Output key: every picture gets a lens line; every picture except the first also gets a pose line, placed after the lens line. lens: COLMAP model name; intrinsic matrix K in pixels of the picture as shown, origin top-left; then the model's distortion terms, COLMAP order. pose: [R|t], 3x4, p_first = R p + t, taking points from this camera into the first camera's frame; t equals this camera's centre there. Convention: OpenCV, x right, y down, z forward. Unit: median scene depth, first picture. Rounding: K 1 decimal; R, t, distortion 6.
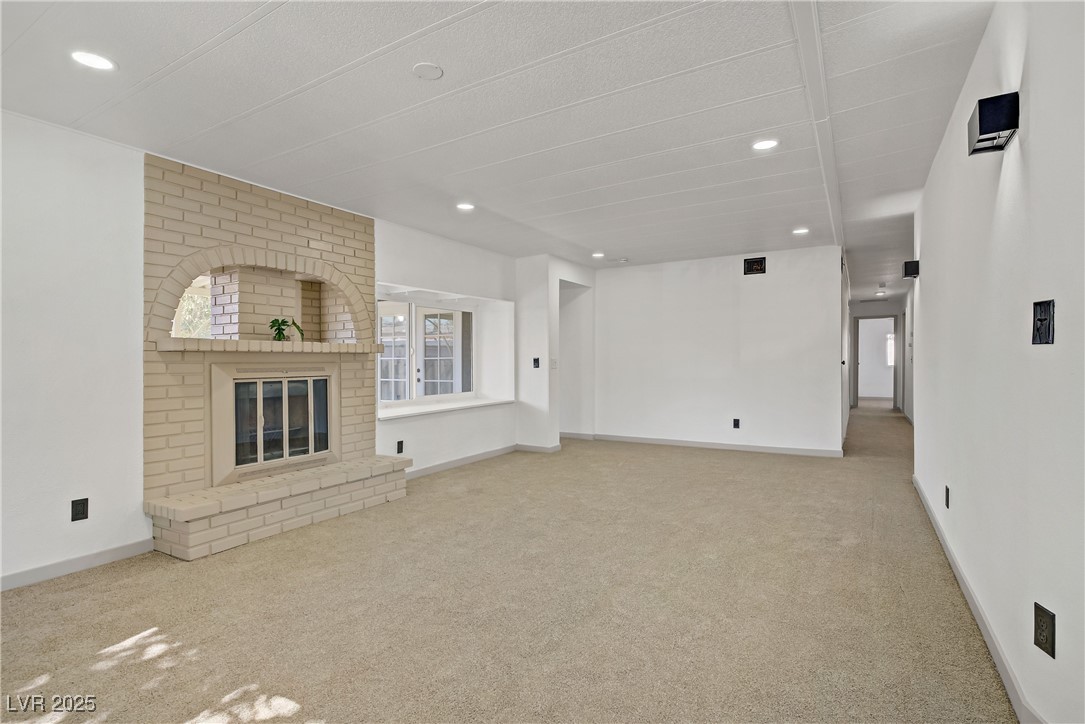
lens RADIAL K [[525.4, 0, 543.3], [0, 525.4, 357.4], [0, 0, 1]] dist [0.012987, 0.000758]
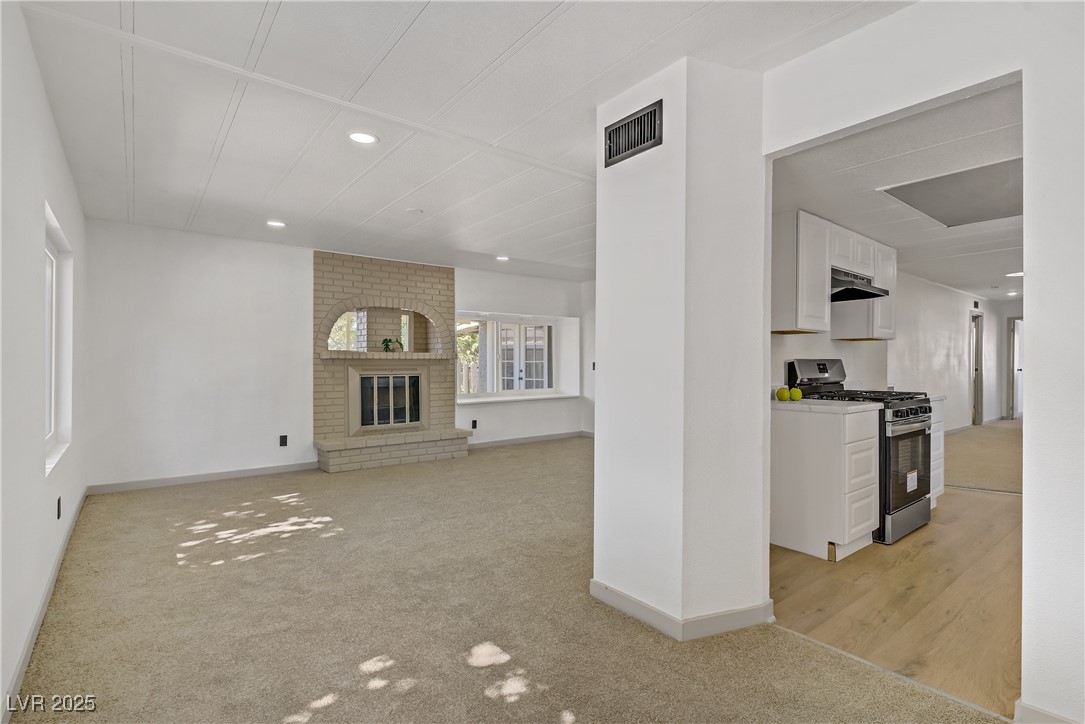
lens RADIAL K [[525.4, 0, 546.2], [0, 525.4, 366.1], [0, 0, 1]] dist [0.012987, 0.000758]
pose [[0.936234, 0.010287, -0.351227, 0.499053], [-0.004646, 0.999846, 0.016899, -0.016435], [0.351346, -0.014190, 0.936138, -0.329386]]
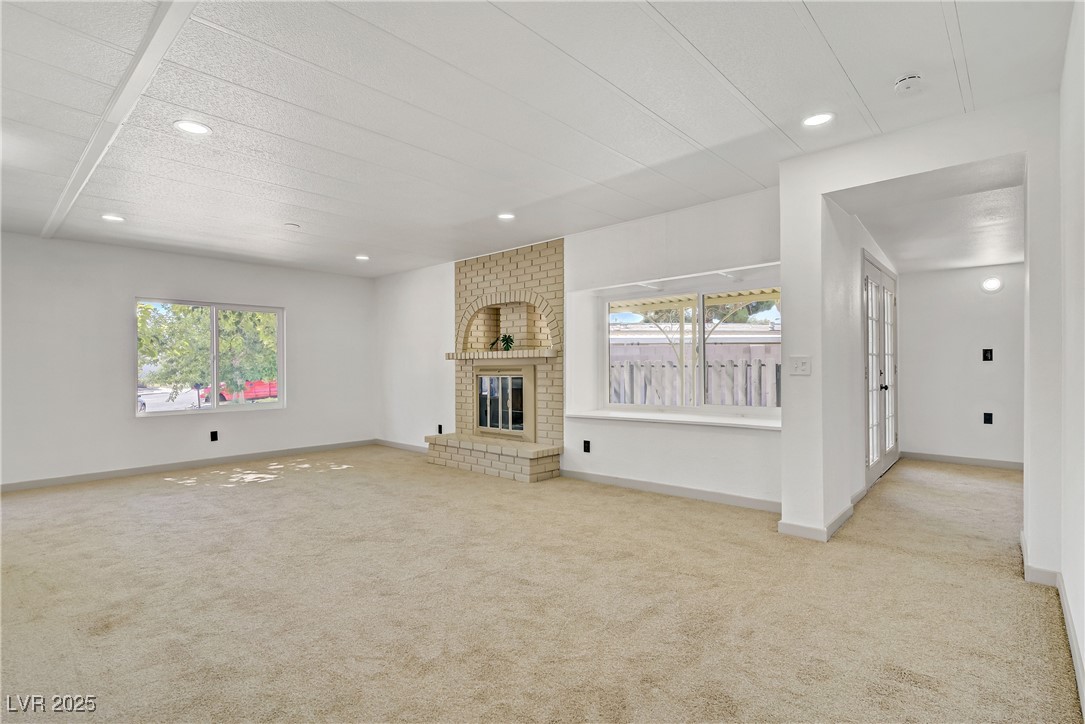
lens RADIAL K [[525.4, 0, 545.4], [0, 525.4, 366.3], [0, 0, 1]] dist [0.012987, 0.000758]
pose [[-0.186287, 0.004327, -0.982486, 0.910815], [0.014345, 0.999896, 0.001684, 0.011661], [0.982391, -0.013780, -0.186330, 1.338535]]
